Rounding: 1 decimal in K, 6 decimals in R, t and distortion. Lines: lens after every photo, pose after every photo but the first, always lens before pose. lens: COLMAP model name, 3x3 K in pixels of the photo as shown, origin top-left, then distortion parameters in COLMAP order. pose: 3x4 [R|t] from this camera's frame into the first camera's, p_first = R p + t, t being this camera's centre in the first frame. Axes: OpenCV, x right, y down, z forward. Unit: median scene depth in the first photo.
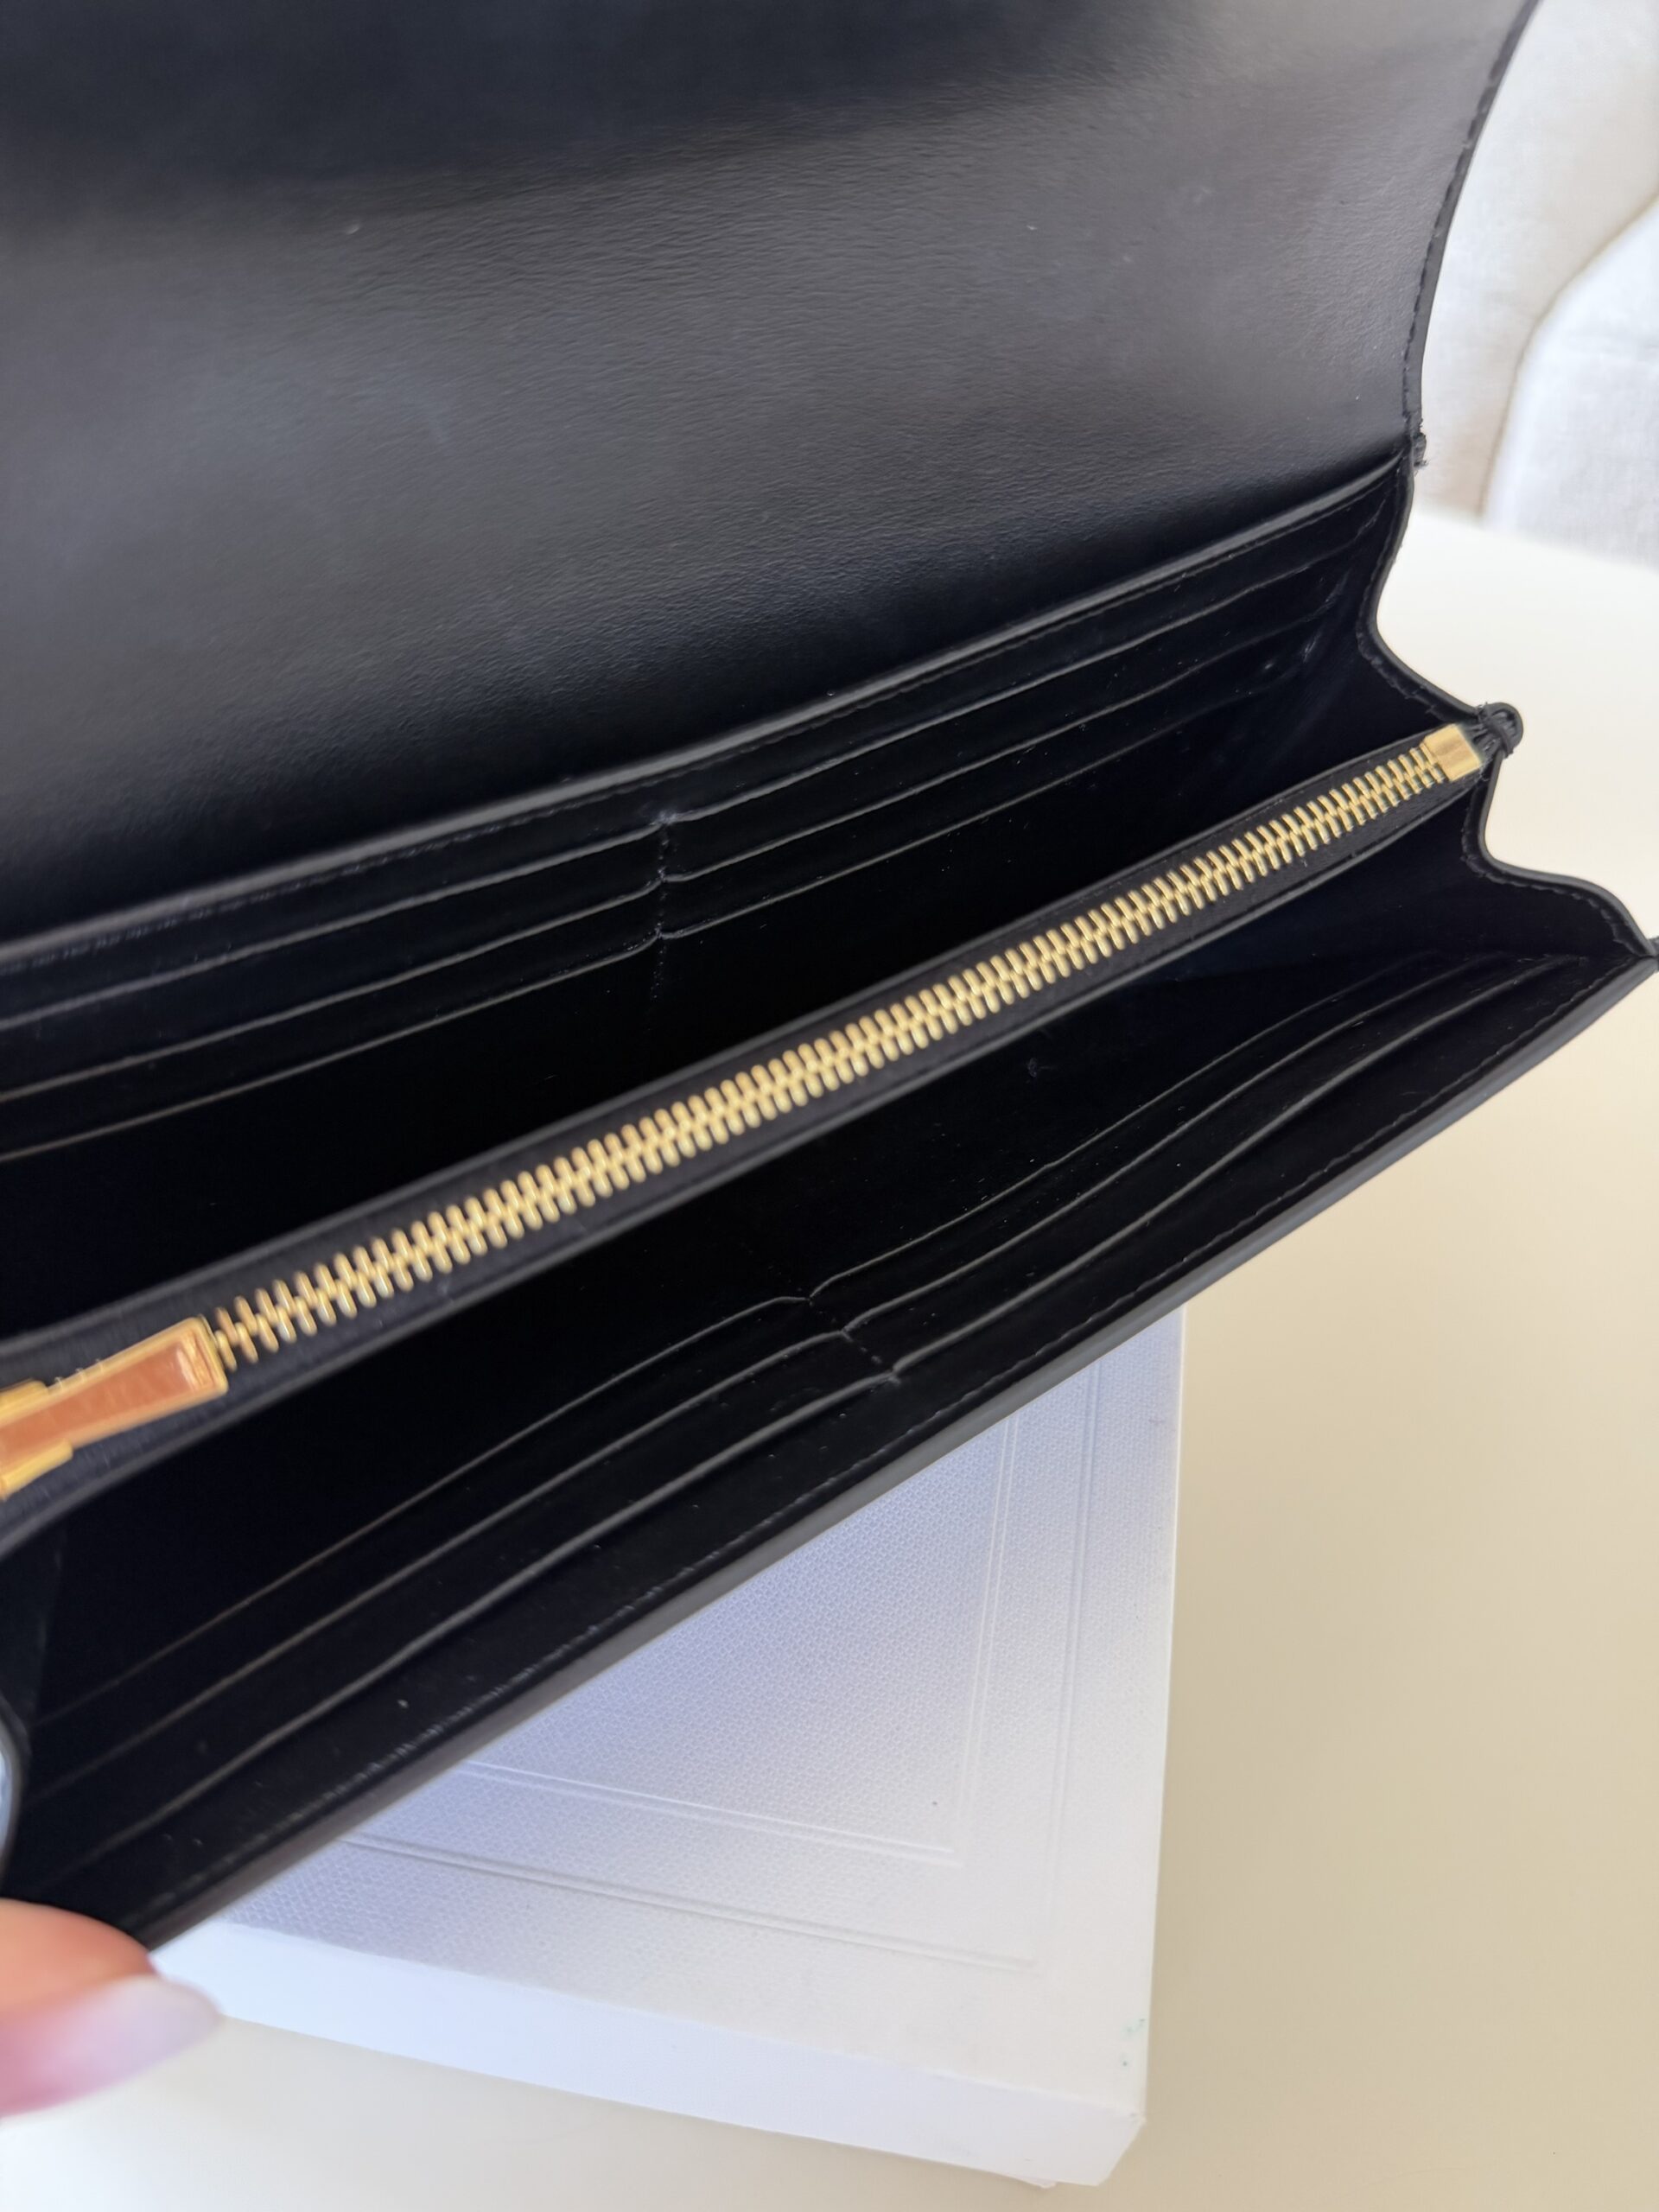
lens RADIAL K [[1699.4, 0, 835.9], [0, 1699.4, 1095.4], [0, 0, 1]] dist [0.131057, -0.375390]
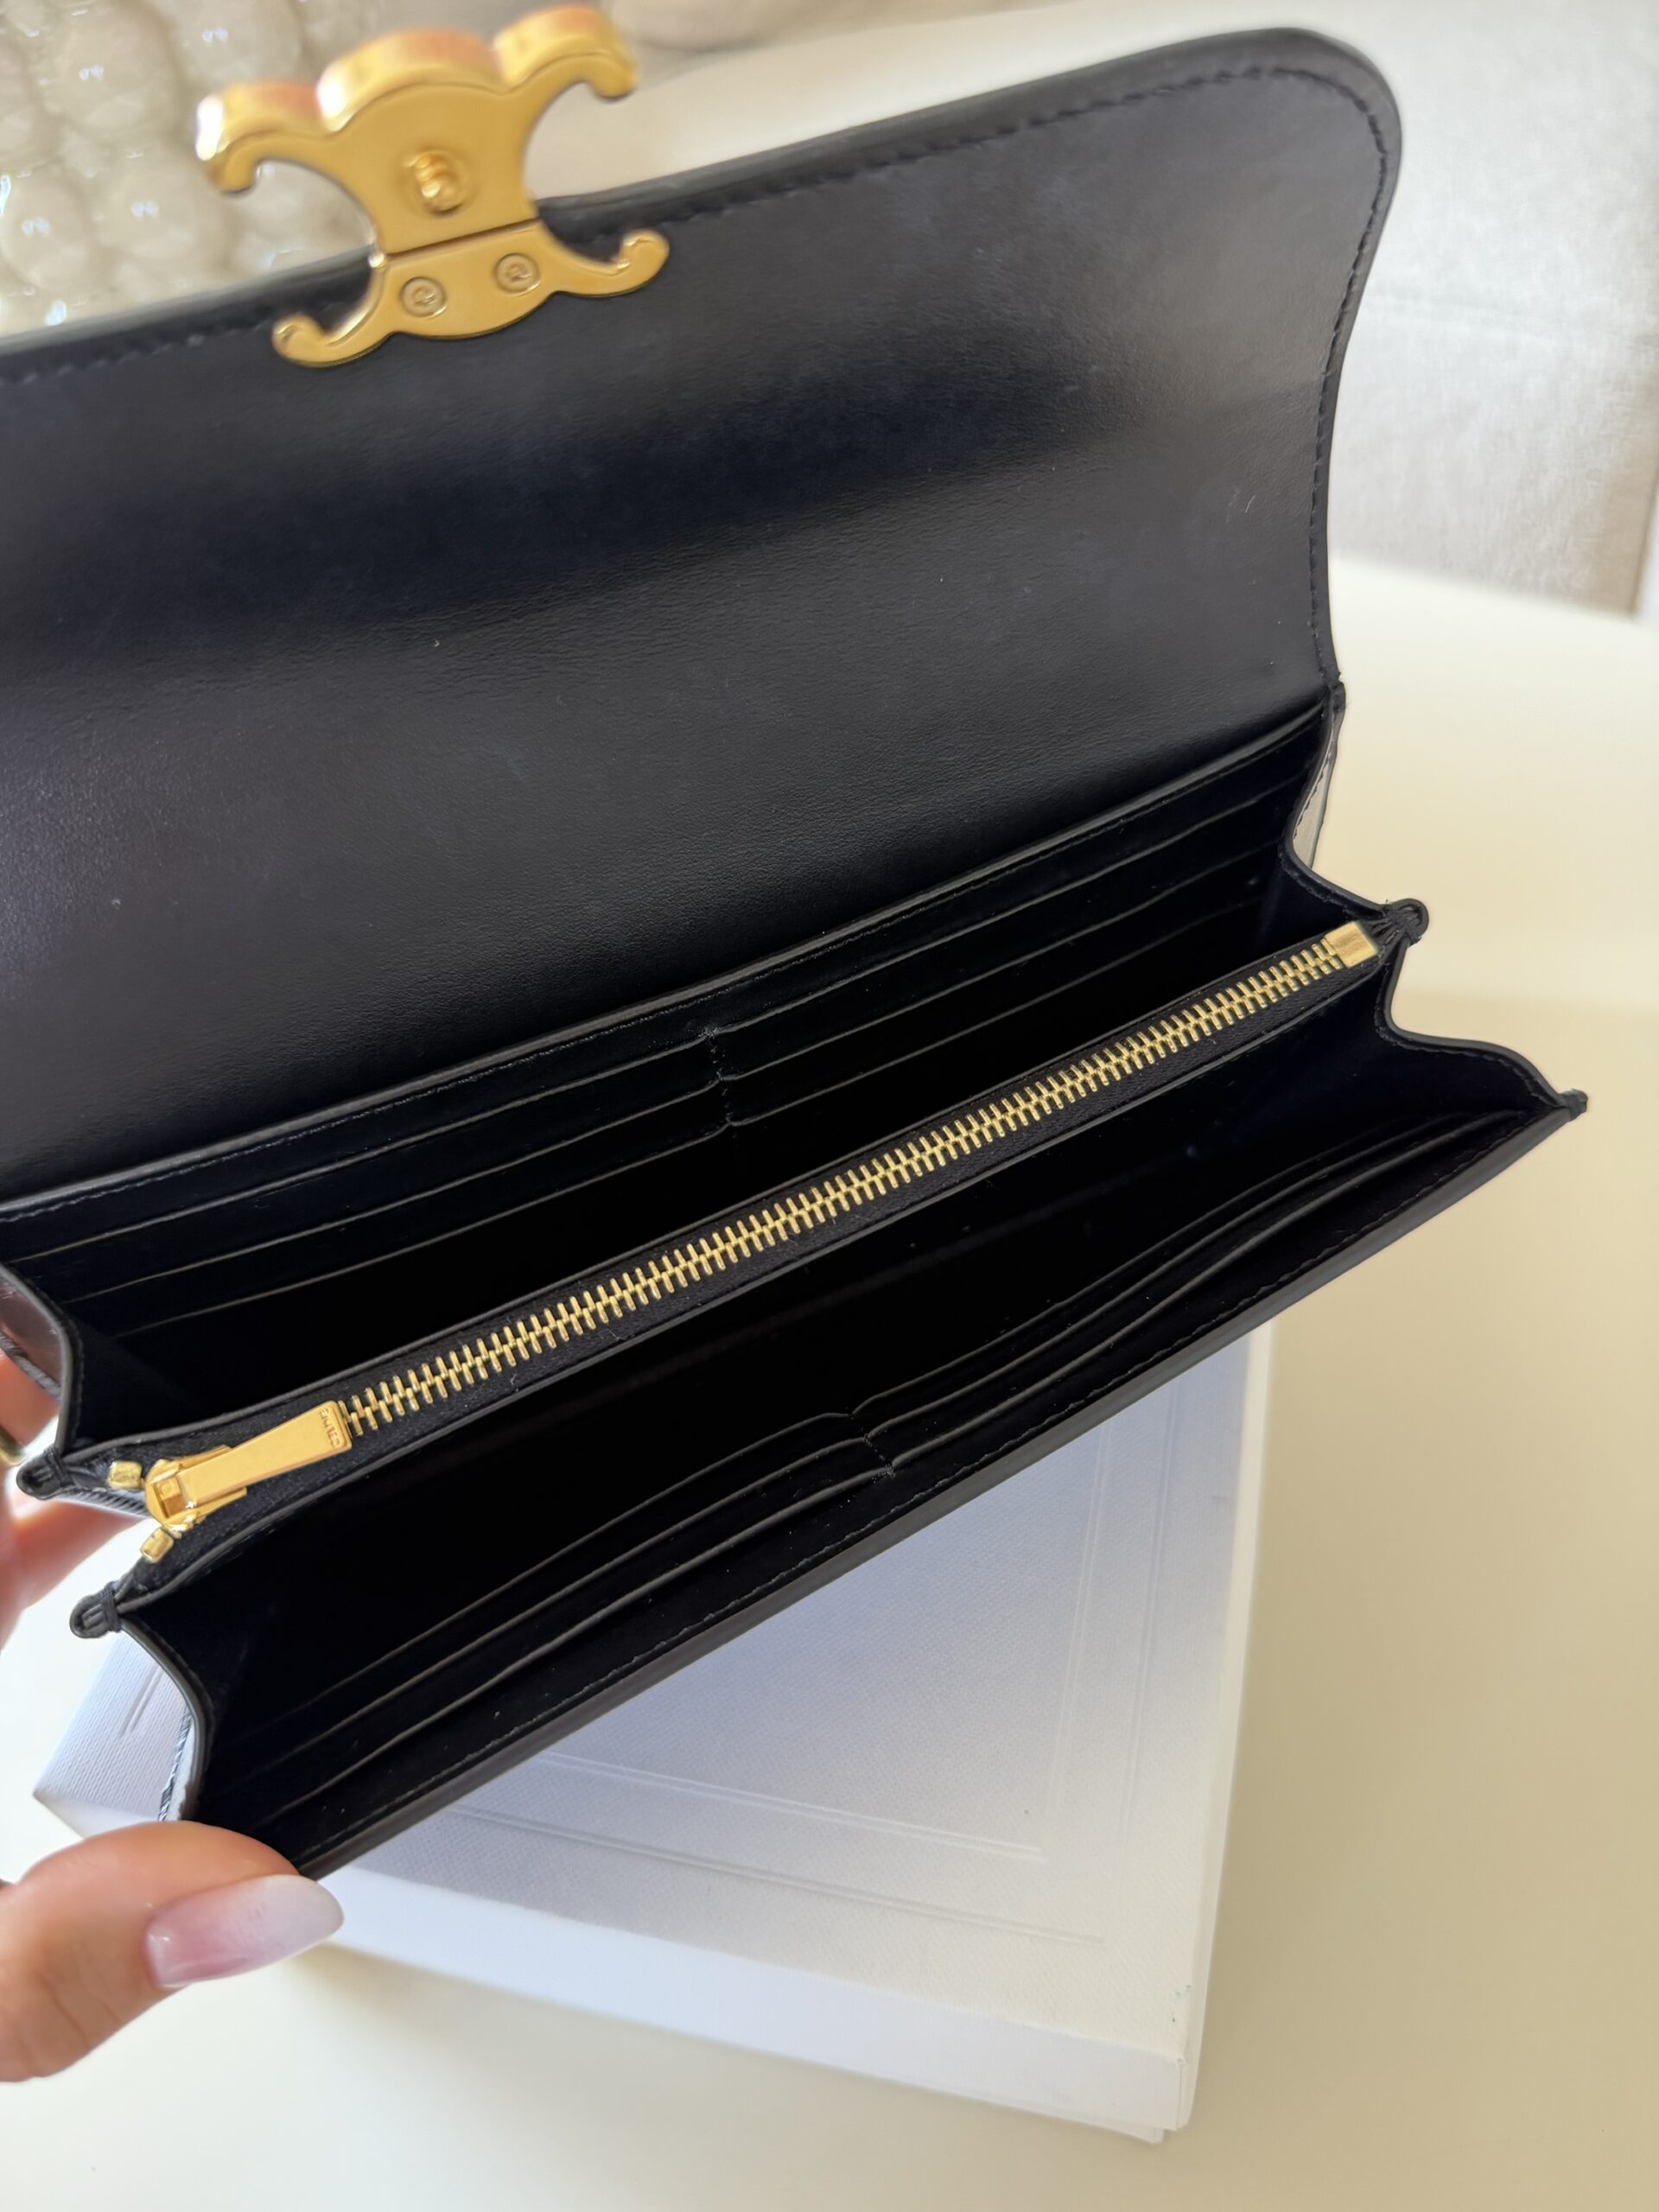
lens RADIAL K [[1703.4, 0, 830.2], [0, 1703.4, 1097.2], [0, 0, 1]] dist [0.152790, -0.366599]
pose [[0.972461, -0.043897, -0.228894, 0.283371], [0.012974, 0.990776, -0.134889, 0.064566], [0.232704, 0.128205, 0.964060, -0.233978]]
